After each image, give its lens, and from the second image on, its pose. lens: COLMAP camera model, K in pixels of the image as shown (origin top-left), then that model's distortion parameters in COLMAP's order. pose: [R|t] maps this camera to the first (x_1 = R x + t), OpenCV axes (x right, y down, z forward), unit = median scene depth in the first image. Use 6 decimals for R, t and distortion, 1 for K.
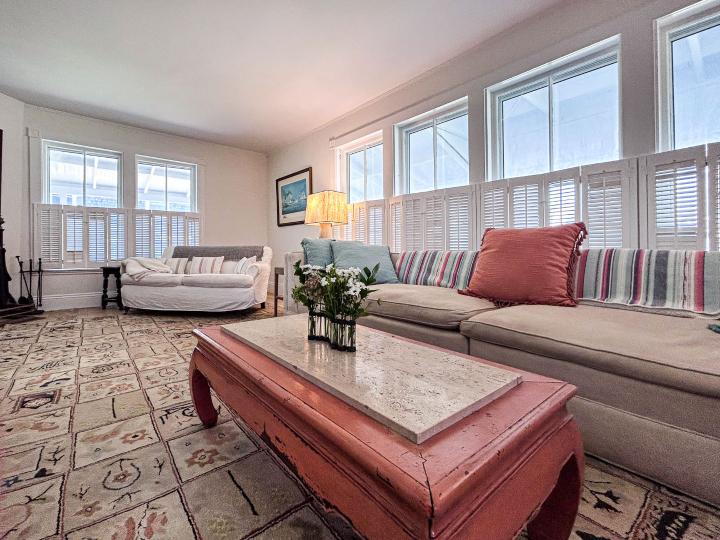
lens RADIAL K [[318.4, 0, 350.4], [0, 318.4, 248.2], [0, 0, 1]] dist [0.000202, 0.000464]
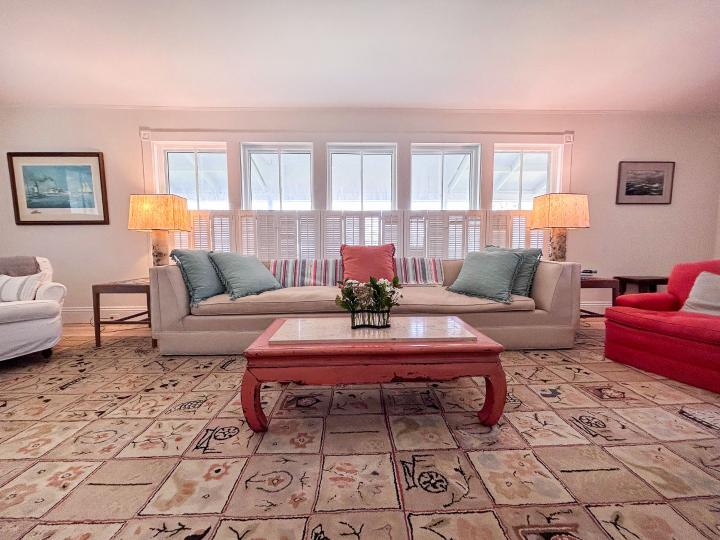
lens RADIAL K [[293.5, 0, 363.5], [0, 293.5, 268.5], [0, 0, 1]] dist [0.000516, -0.000618]
pose [[0.593573, -0.065504, 0.802110, -0.673443], [-0.002405, 0.996533, 0.083162, -0.066971], [-0.804776, -0.051292, 0.591358, 0.082275]]
